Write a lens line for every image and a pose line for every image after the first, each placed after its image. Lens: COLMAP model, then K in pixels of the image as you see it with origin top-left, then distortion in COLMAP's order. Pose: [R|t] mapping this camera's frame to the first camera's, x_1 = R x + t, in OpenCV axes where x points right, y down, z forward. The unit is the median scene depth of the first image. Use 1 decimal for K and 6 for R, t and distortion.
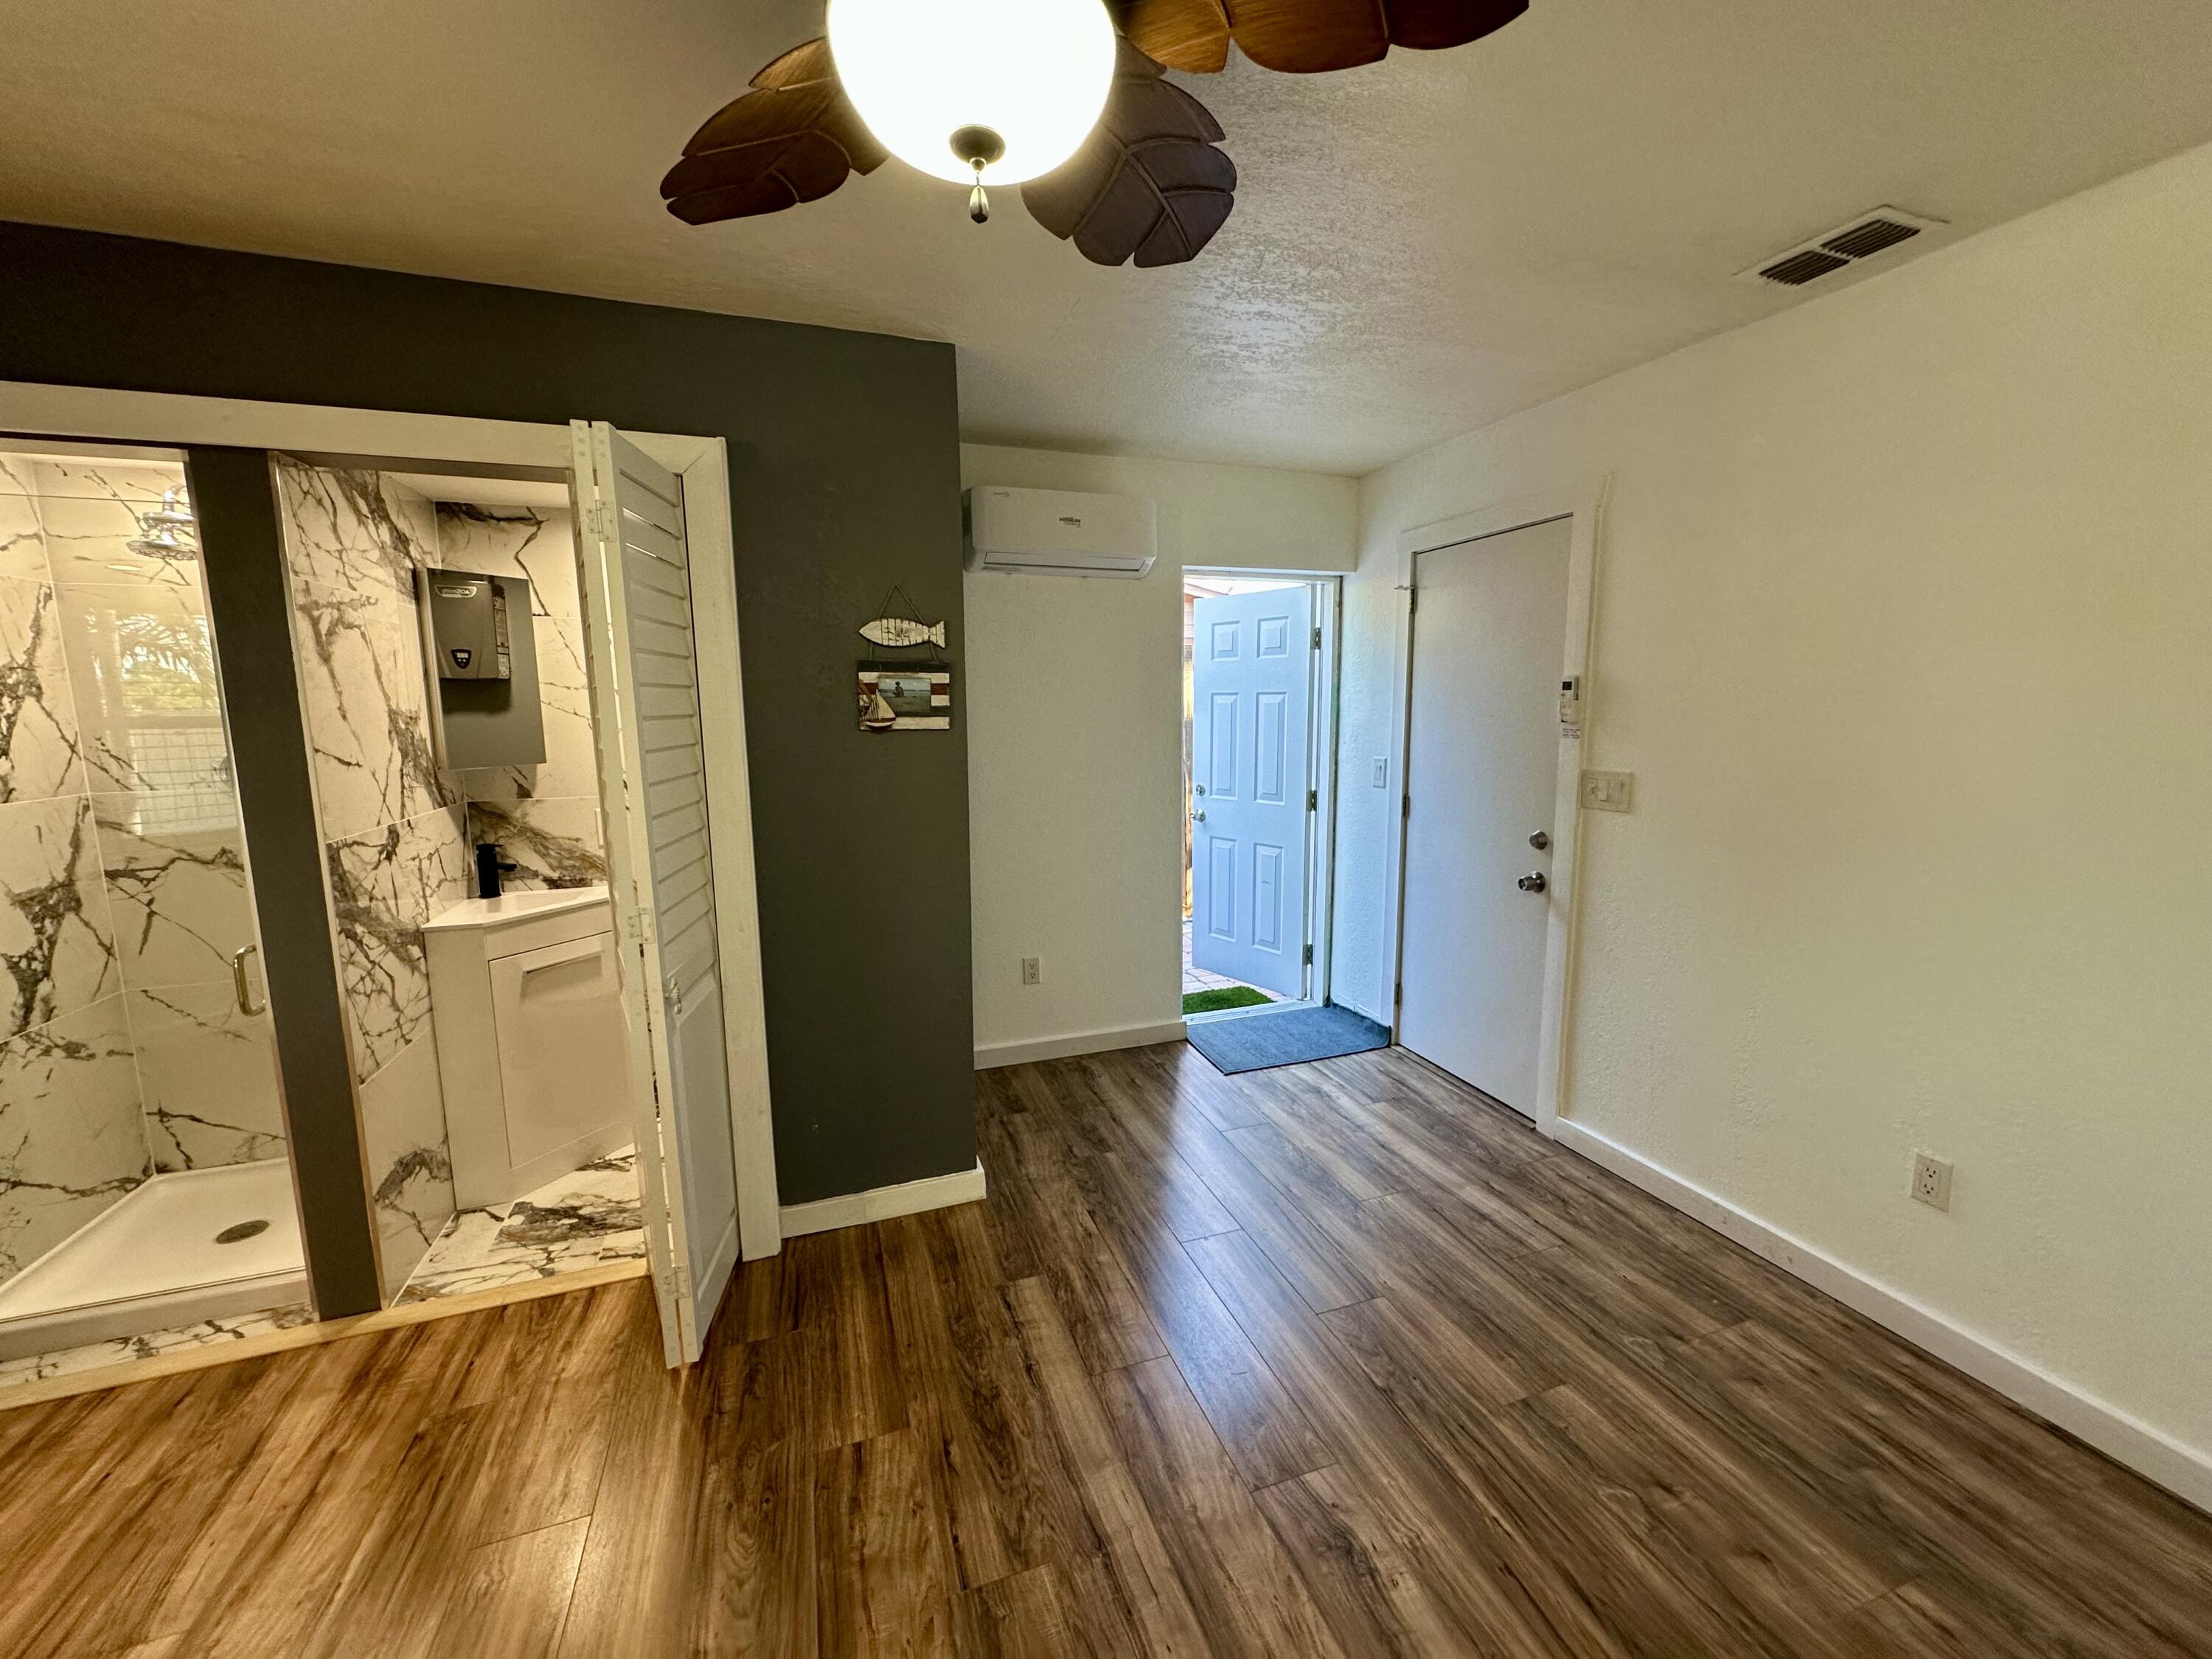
lens RADIAL K [[880.4, 0, 1105.6], [0, 880.4, 830.5], [0, 0, 1]] dist [-0.002045, 0.000942]
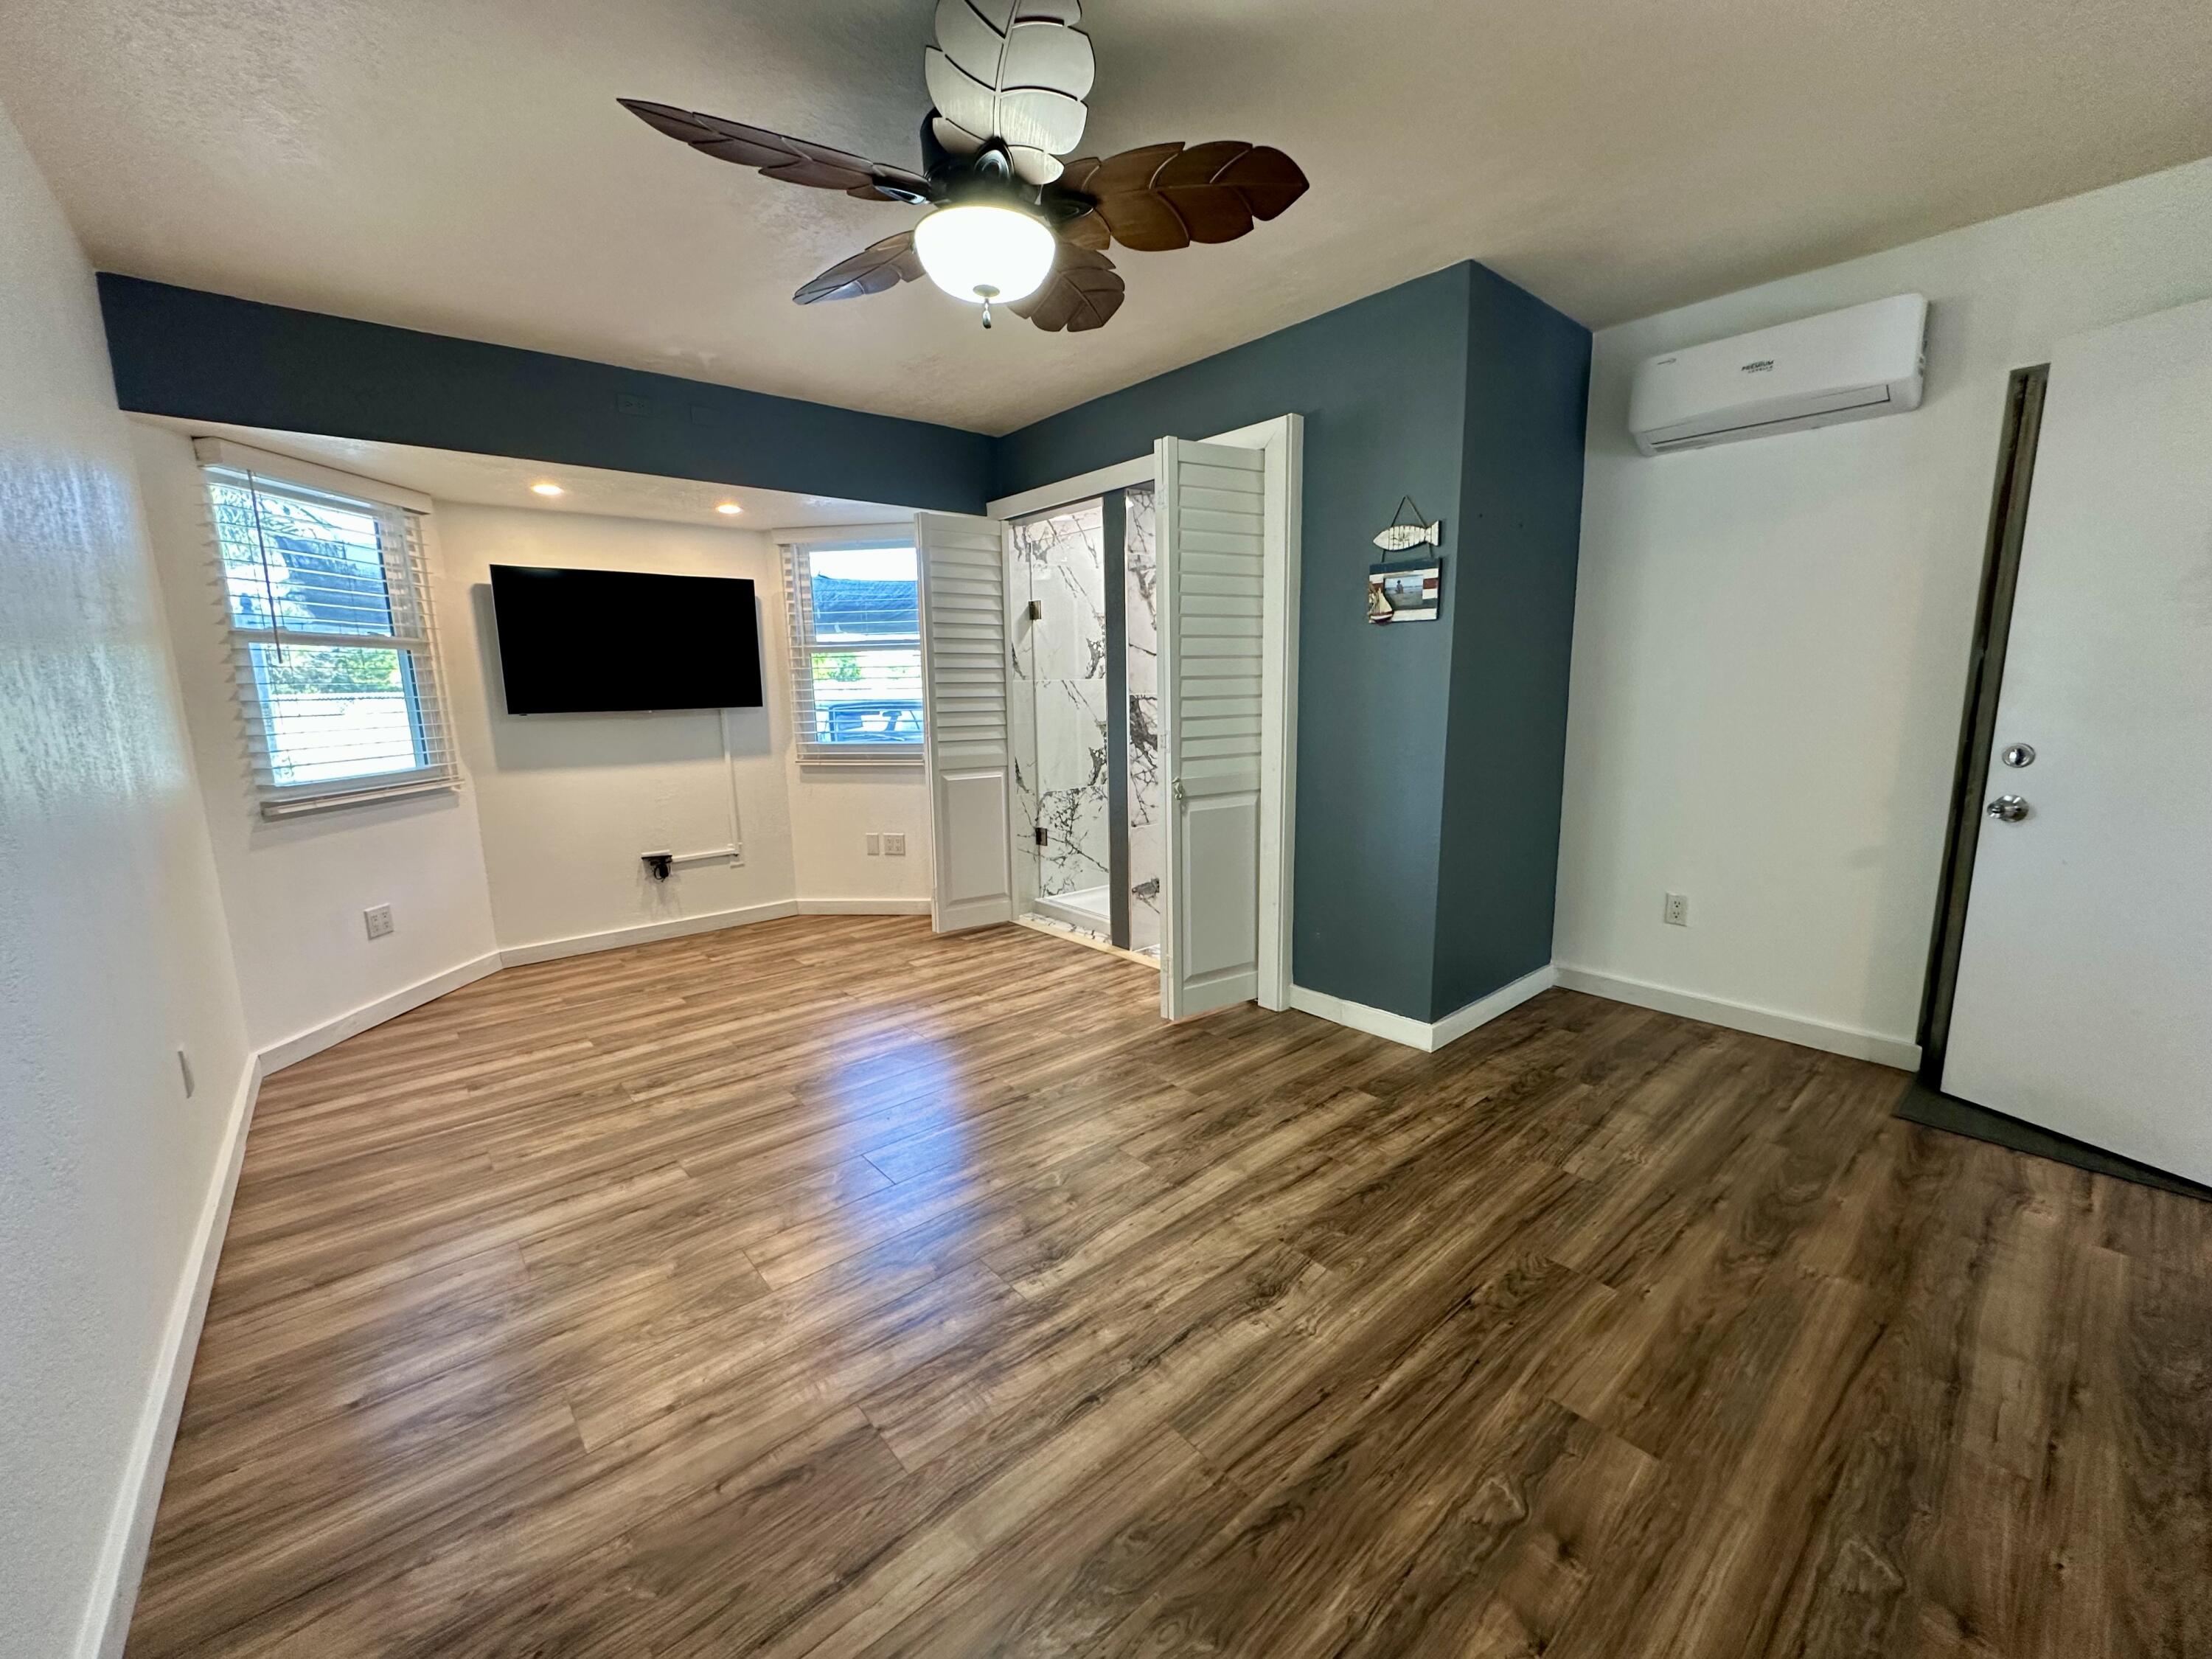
lens RADIAL K [[880.4, 0, 1109.2], [0, 880.4, 829.4], [0, 0, 1]] dist [-0.002045, 0.000942]
pose [[0.367248, 0.159839, -0.916286, 0.765993], [-0.120119, 0.985024, 0.123686, 0.061529], [0.922334, 0.064640, 0.380948, 0.214805]]
